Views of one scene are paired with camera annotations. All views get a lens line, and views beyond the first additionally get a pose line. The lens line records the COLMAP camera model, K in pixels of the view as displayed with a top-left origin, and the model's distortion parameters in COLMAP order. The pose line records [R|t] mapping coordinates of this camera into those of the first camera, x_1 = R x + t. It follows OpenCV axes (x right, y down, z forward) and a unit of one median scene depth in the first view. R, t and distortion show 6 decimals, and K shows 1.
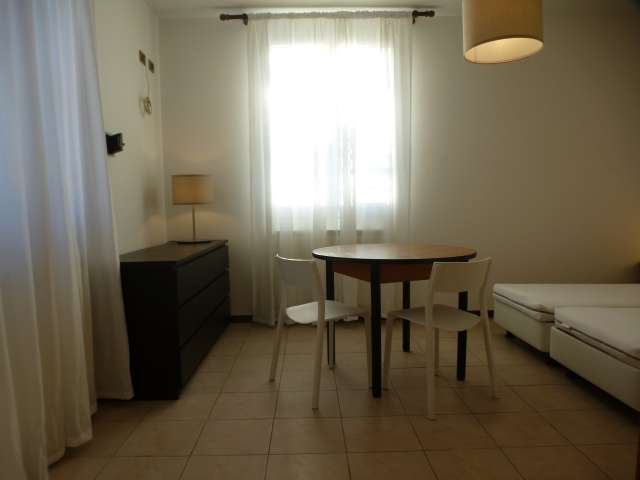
lens RADIAL K [[456.5, 0, 320.0], [0, 456.5, 240.0], [0, 0, 1]] dist [-0.048098, 0.000355]
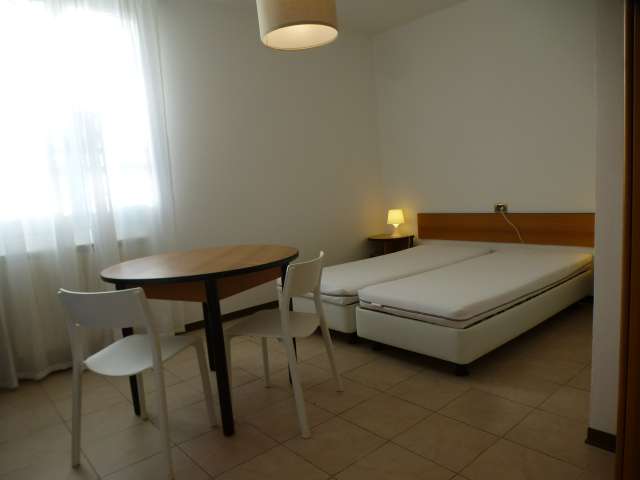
lens RADIAL K [[456.5, 0, 320.0], [0, 456.5, 240.0], [0, 0, 1]] dist [-0.048098, 0.000355]
pose [[0.782293, -0.123613, 0.610522, -0.137414], [0.120038, 0.991657, 0.046971, -0.019112], [-0.611235, 0.036540, 0.790605, 0.154745]]
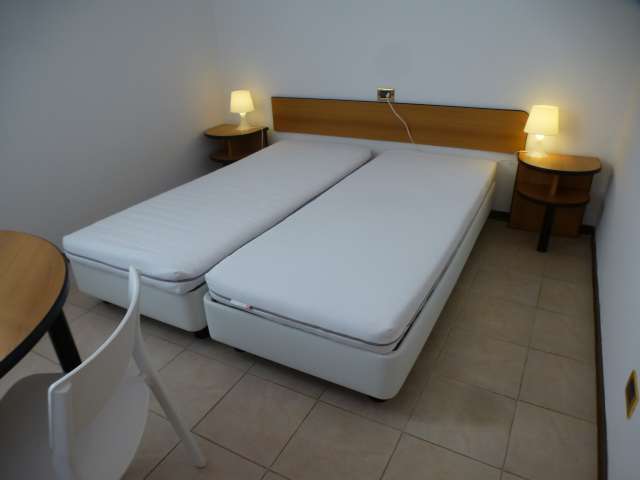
lens RADIAL K [[456.5, 0, 320.0], [0, 456.5, 240.0], [0, 0, 1]] dist [-0.048098, 0.000355]
pose [[0.516008, -0.394317, 0.760427, 0.108281], [0.106649, 0.910411, 0.399722, -0.093747], [-0.849918, -0.125161, 0.511833, 0.410258]]
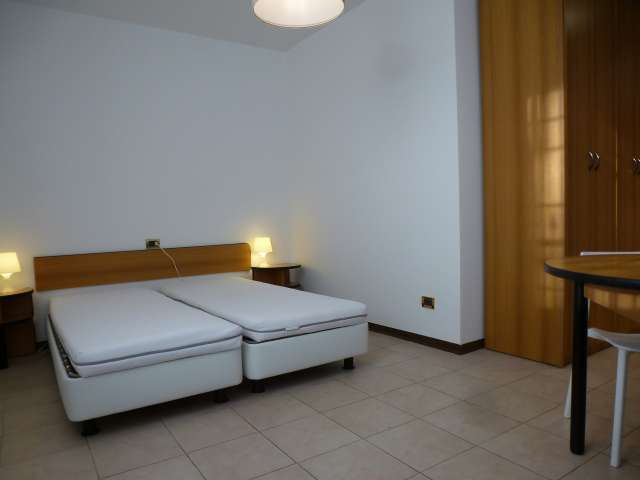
lens RADIAL K [[448.1, 0, 320.0], [0, 448.1, 240.0], [0, 0, 1]] dist [0.004412, 0.001617]
pose [[-0.523097, -0.021281, 0.852007, -0.204662], [0.109666, 0.989697, 0.092050, -0.054309], [-0.845188, 0.141588, -0.515374, 0.984352]]
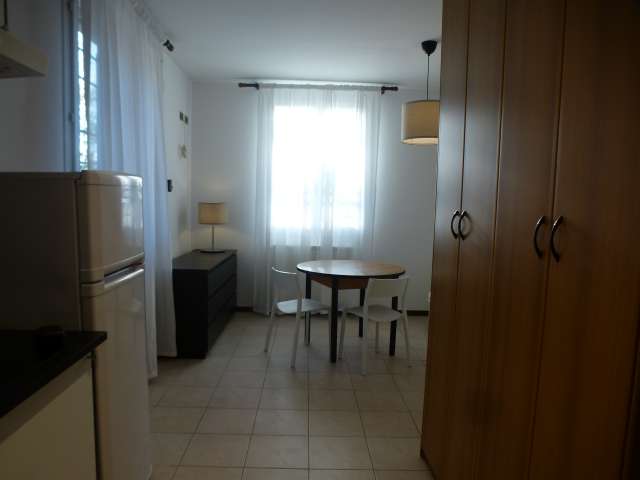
lens RADIAL K [[456.5, 0, 320.0], [0, 456.5, 240.0], [0, 0, 1]] dist [-0.048098, 0.000355]
pose [[0.998969, 0.044890, 0.006798, 0.034554], [-0.044952, 0.998945, 0.009367, -0.057680], [-0.006371, -0.009663, 0.999933, -0.373356]]
